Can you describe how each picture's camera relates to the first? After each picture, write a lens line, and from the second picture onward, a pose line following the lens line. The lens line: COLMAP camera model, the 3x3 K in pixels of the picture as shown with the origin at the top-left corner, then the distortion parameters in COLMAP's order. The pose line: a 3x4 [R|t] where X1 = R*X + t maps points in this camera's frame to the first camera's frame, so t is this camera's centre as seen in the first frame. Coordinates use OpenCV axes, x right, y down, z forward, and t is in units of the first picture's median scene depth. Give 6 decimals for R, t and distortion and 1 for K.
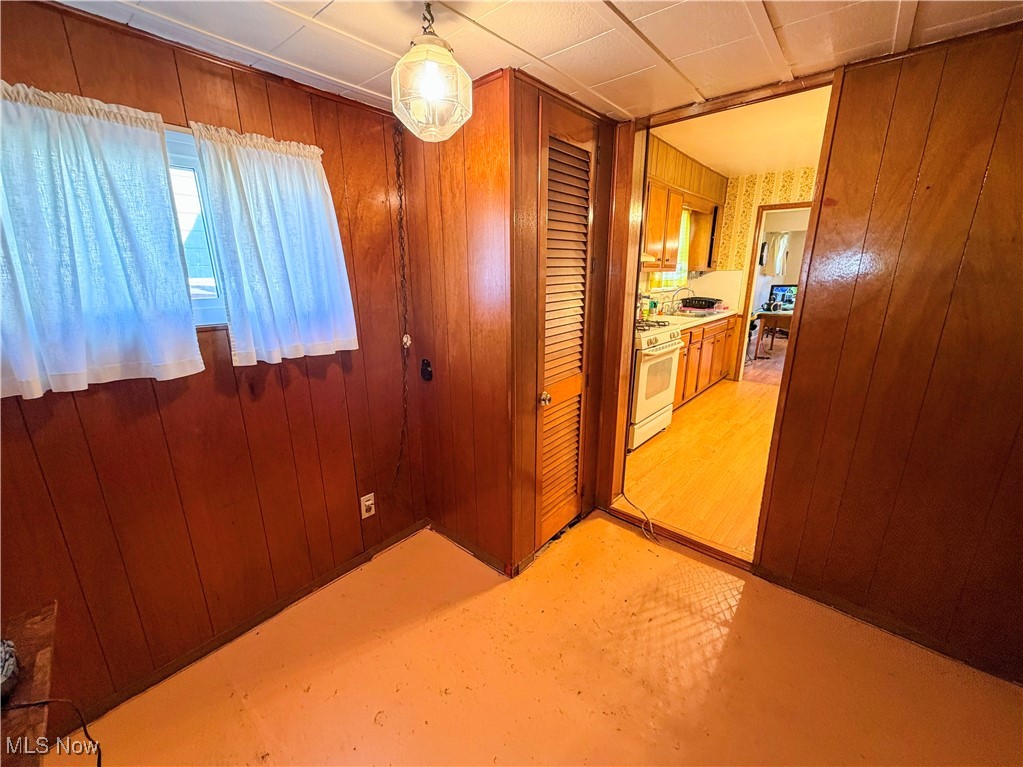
lens RADIAL K [[407.0, 0, 510.4], [0, 407.0, 380.9], [0, 0, 1]] dist [-0.001924, -0.000254]
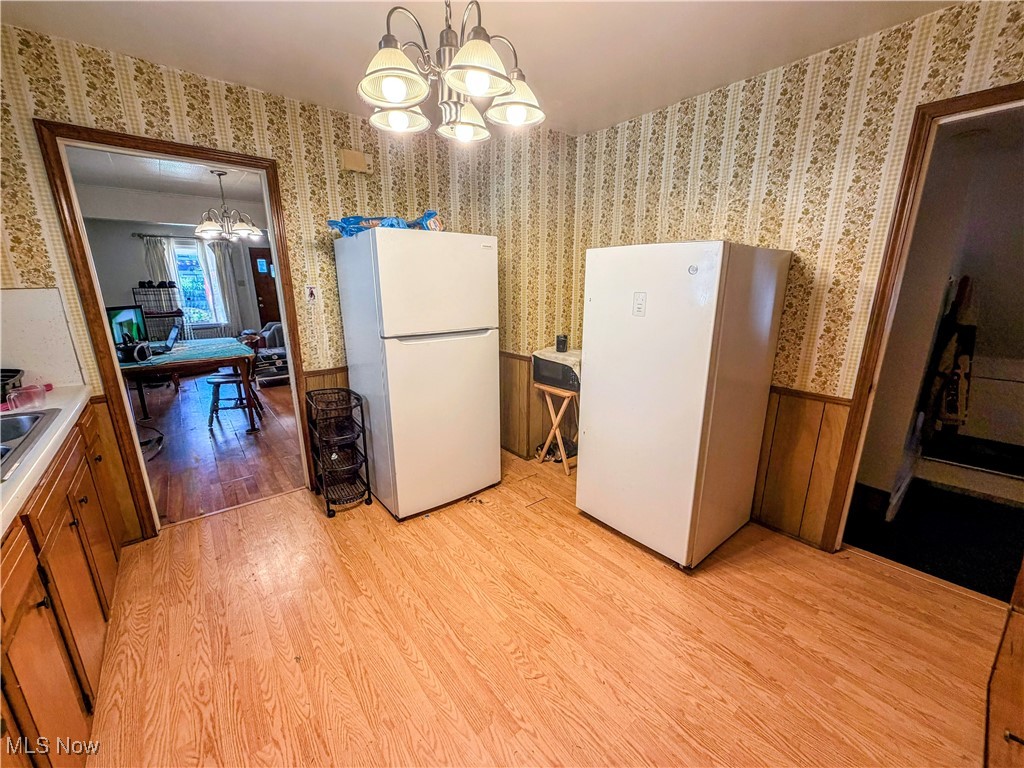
lens RADIAL K [[407.4, 0, 510.6], [0, 407.4, 385.5], [0, 0, 1]] dist [-0.001924, -0.000254]
pose [[0.169399, -0.251382, 0.952949, 0.283879], [0.267595, 0.942331, 0.201013, -0.166316], [-0.948524, 0.220953, 0.226898, 0.587263]]
